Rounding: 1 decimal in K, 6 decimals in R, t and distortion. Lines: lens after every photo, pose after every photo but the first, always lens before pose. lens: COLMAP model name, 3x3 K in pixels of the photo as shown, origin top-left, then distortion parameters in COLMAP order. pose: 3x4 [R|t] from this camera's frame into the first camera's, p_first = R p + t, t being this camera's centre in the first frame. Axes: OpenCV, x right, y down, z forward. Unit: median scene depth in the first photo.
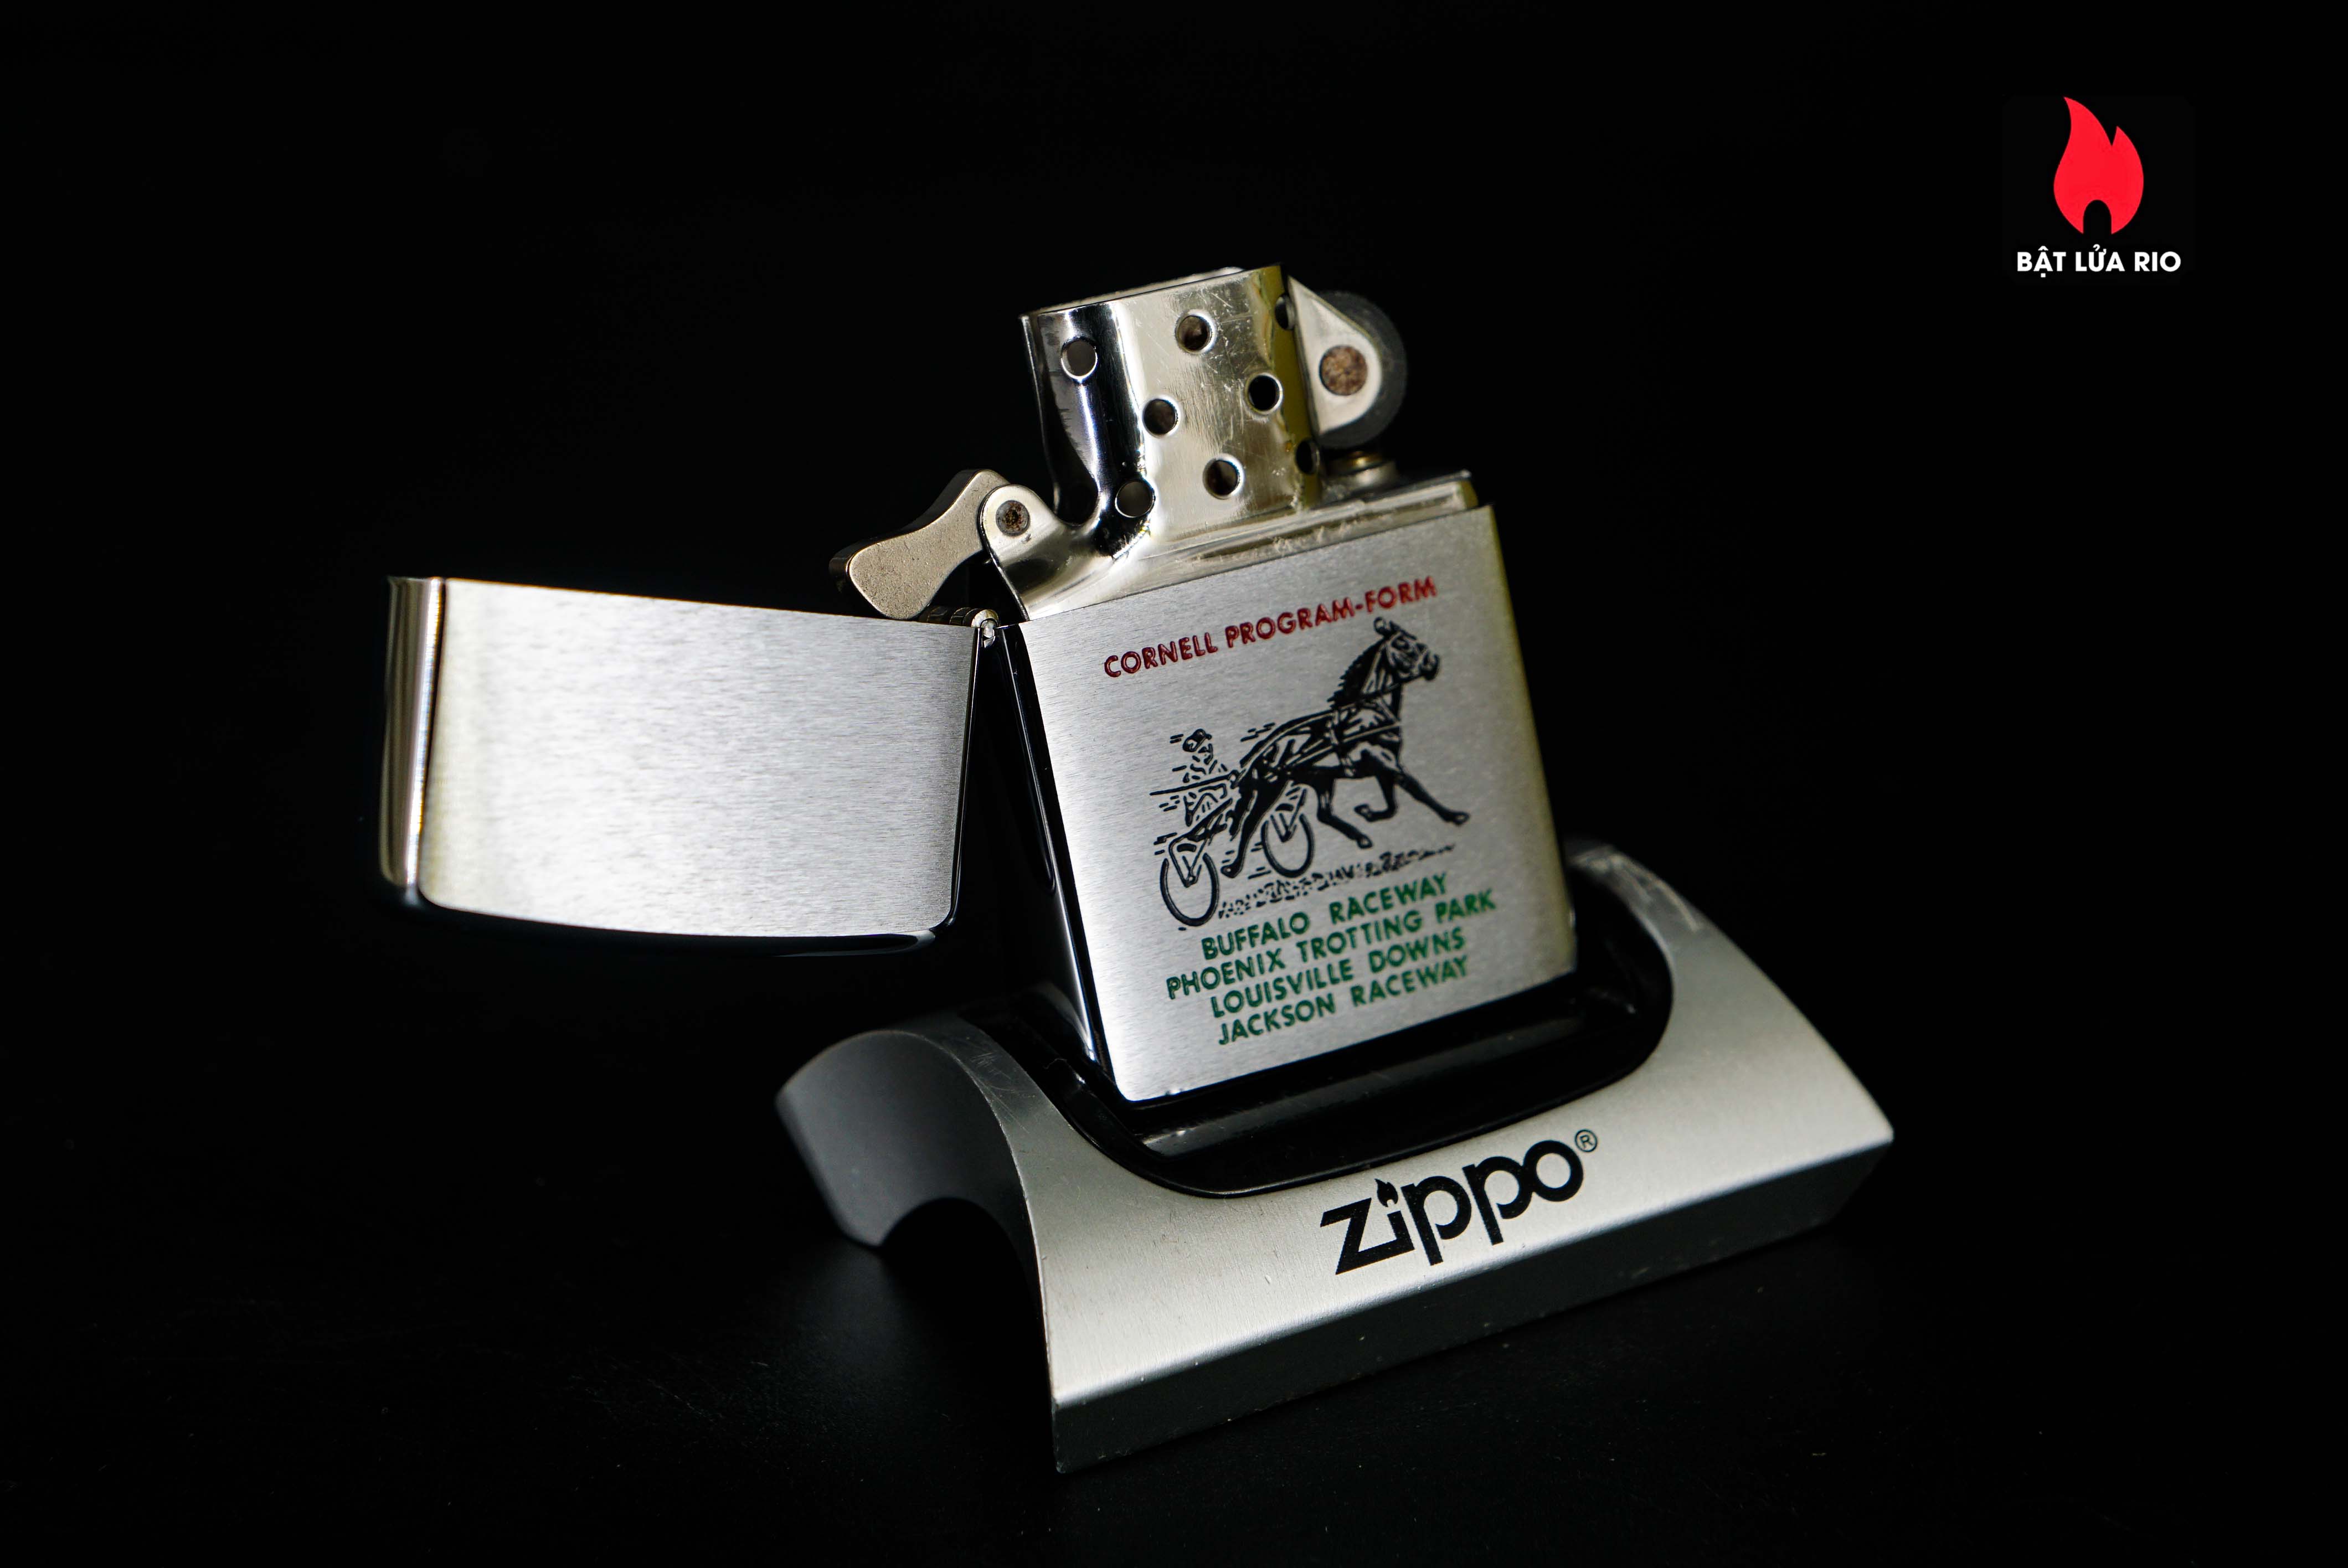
lens RADIAL K [[5161.3, 0, 1184.5], [0, 5161.3, 780.0], [0, 0, 1]] dist [0.357787, 0.000000]
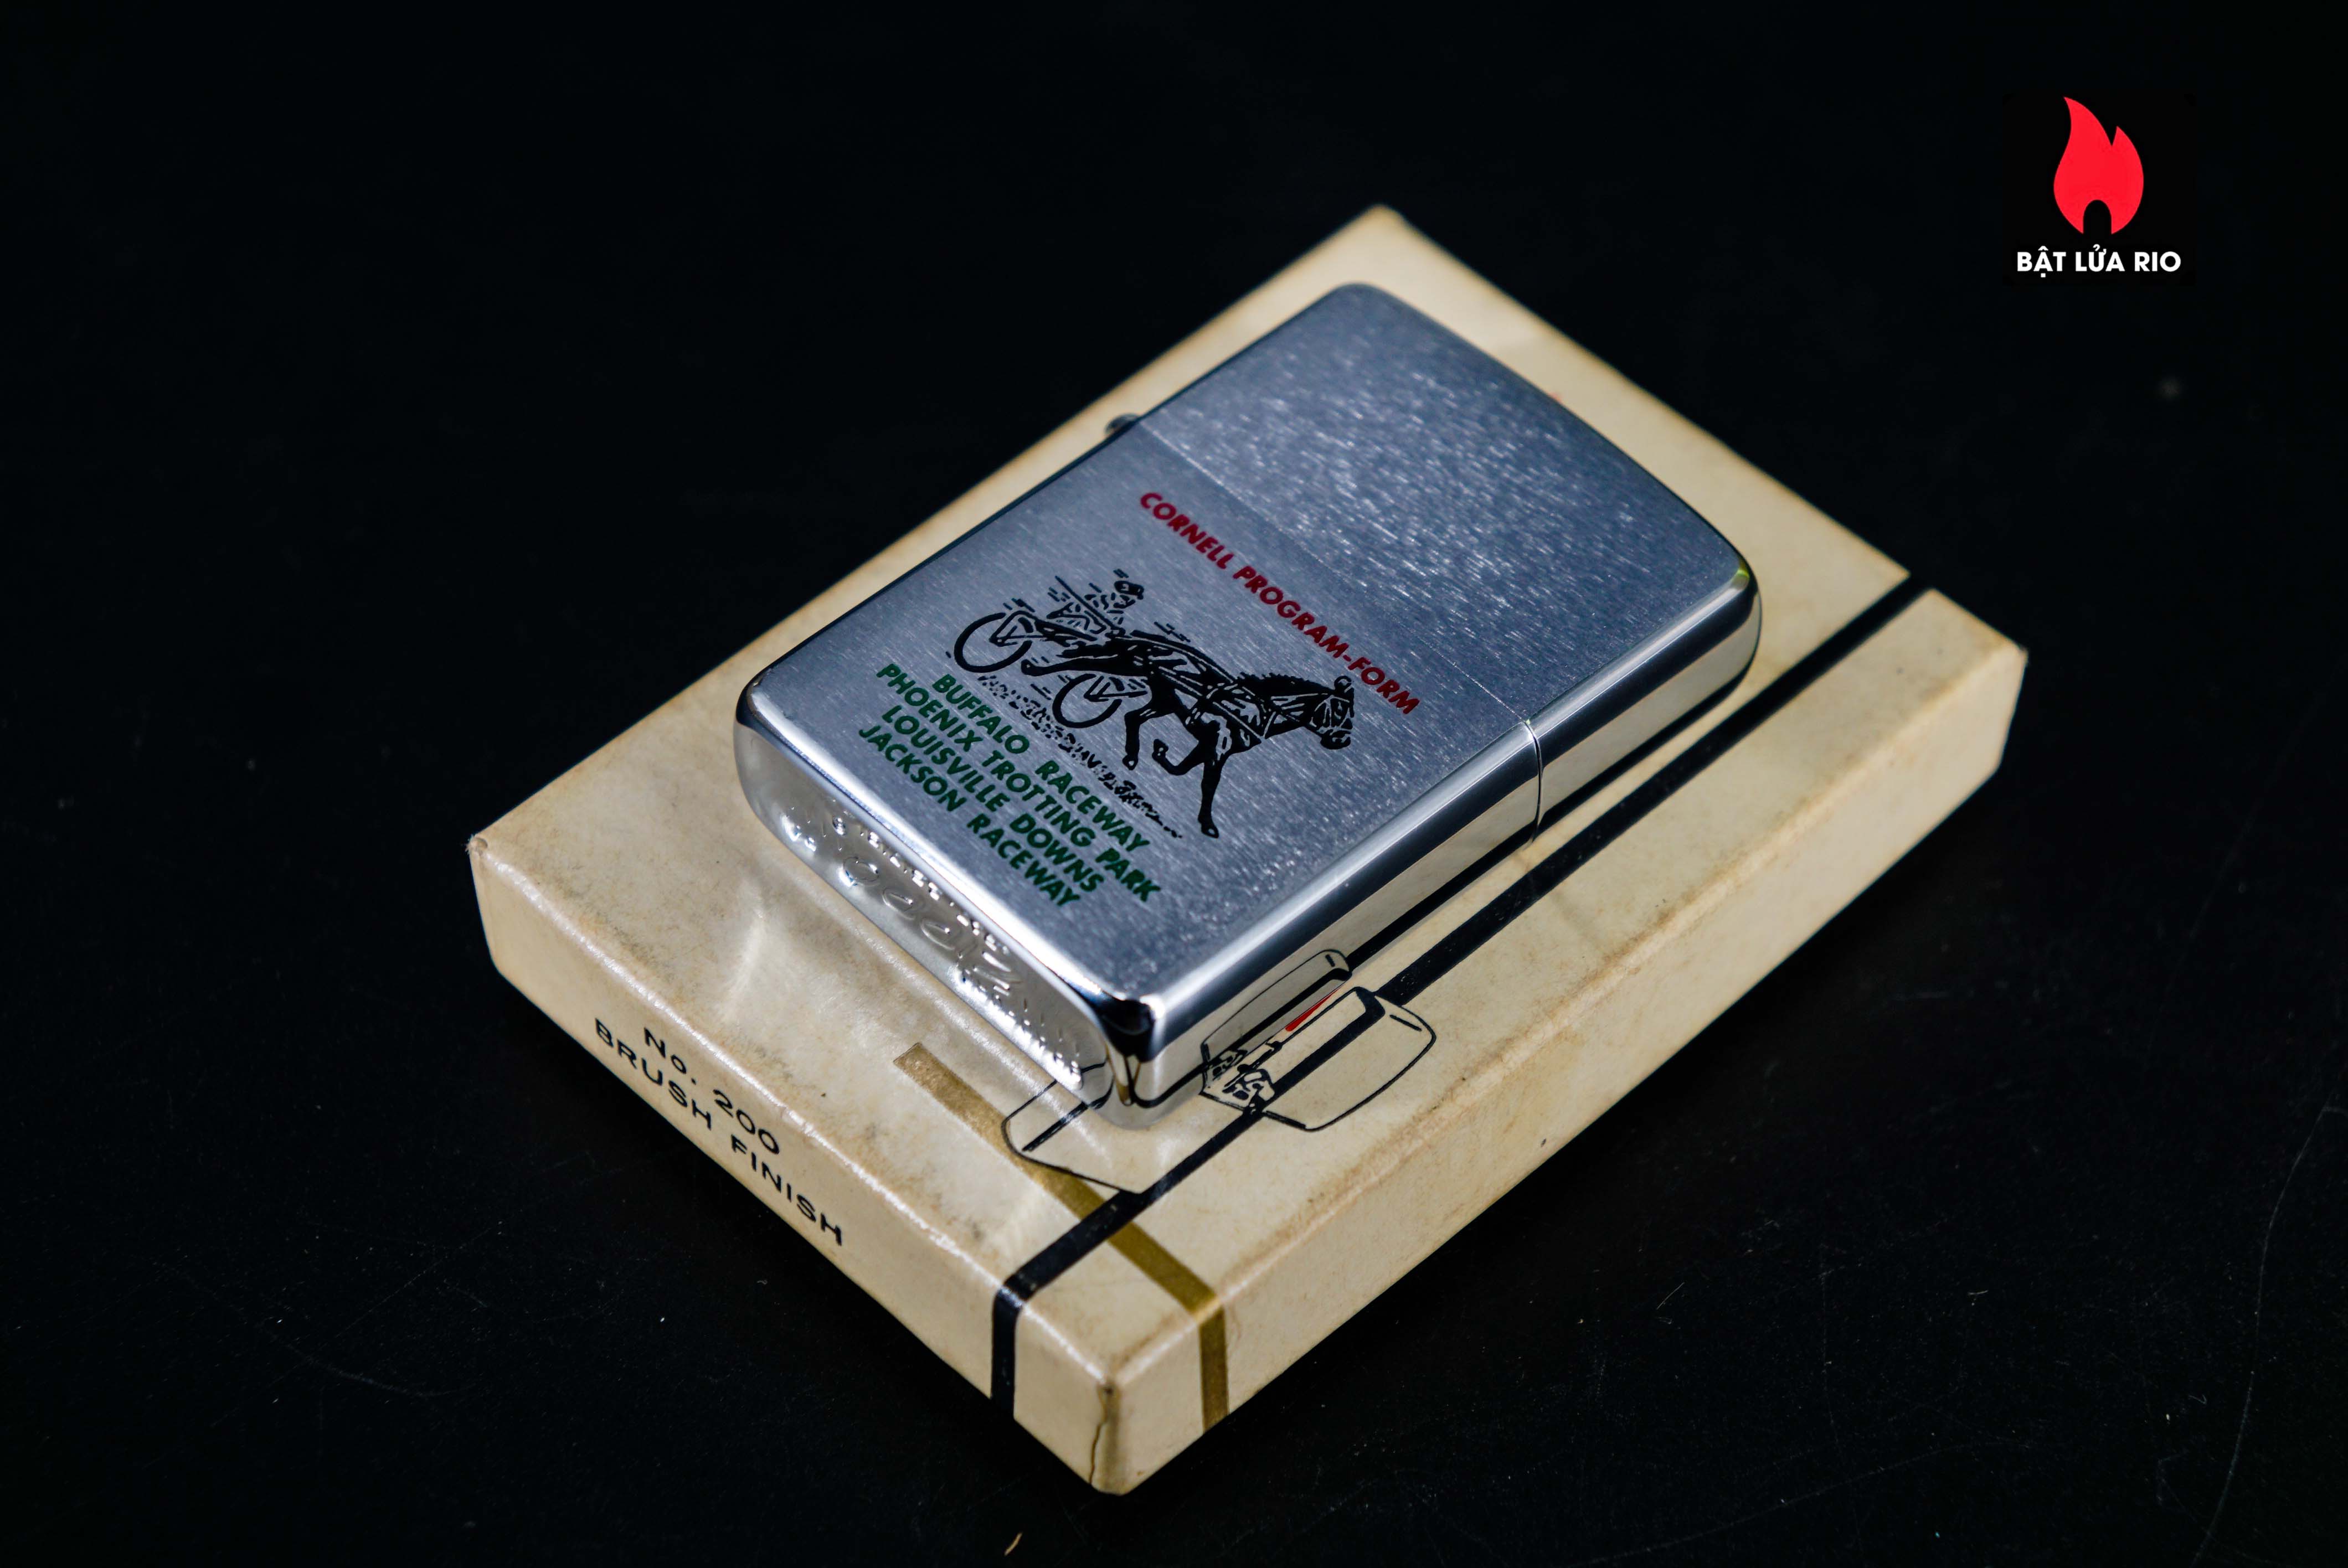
lens RADIAL K [[5161.3, 0, 1177.2], [0, 5161.3, 782.8], [0, 0, 1]] dist [0.357787, 0.000000]
pose [[0.457510, 0.347628, -0.818437, 0.789239], [-0.873884, 0.345900, -0.341585, 0.318853], [0.164353, 0.871498, 0.462039, 0.586624]]
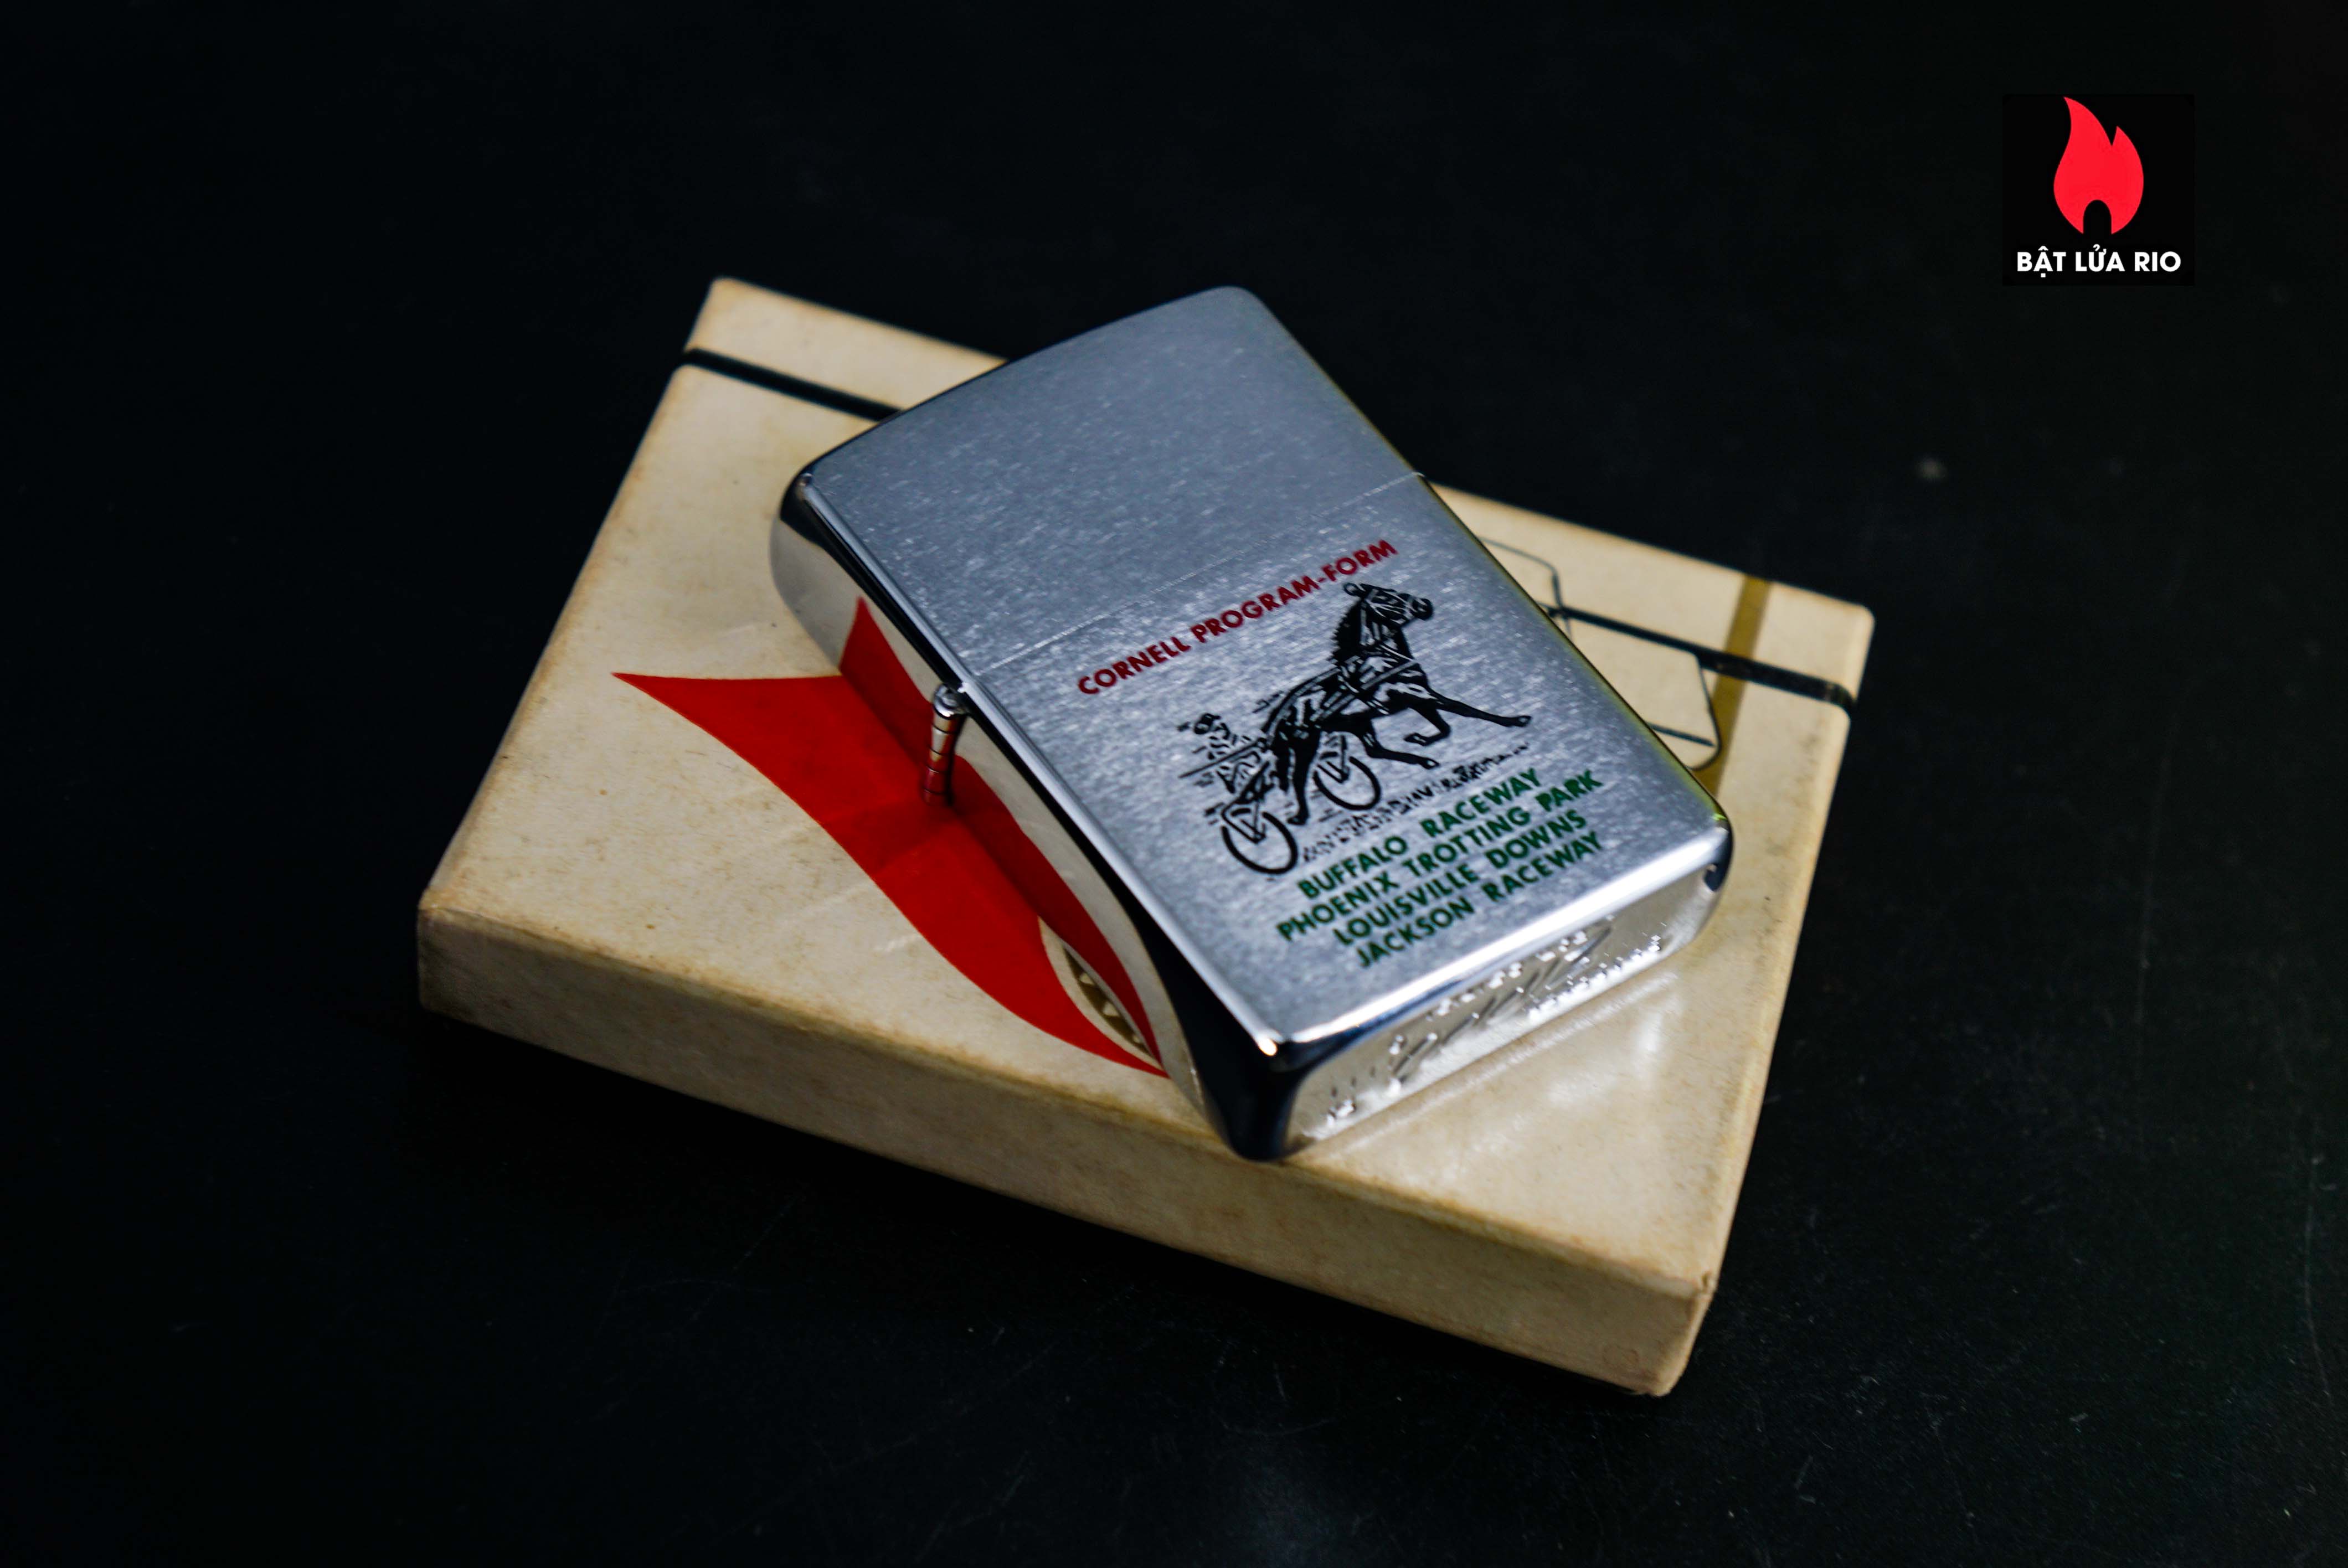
lens RADIAL K [[5161.3, 0, 1167.3], [0, 5161.3, 780.8], [0, 0, 1]] dist [0.357787, 0.000000]
pose [[0.890009, -0.455940, 0.001494, -0.010100], [0.373766, 0.727718, -0.575087, 0.534357], [0.261118, 0.512391, 0.818091, 0.229219]]
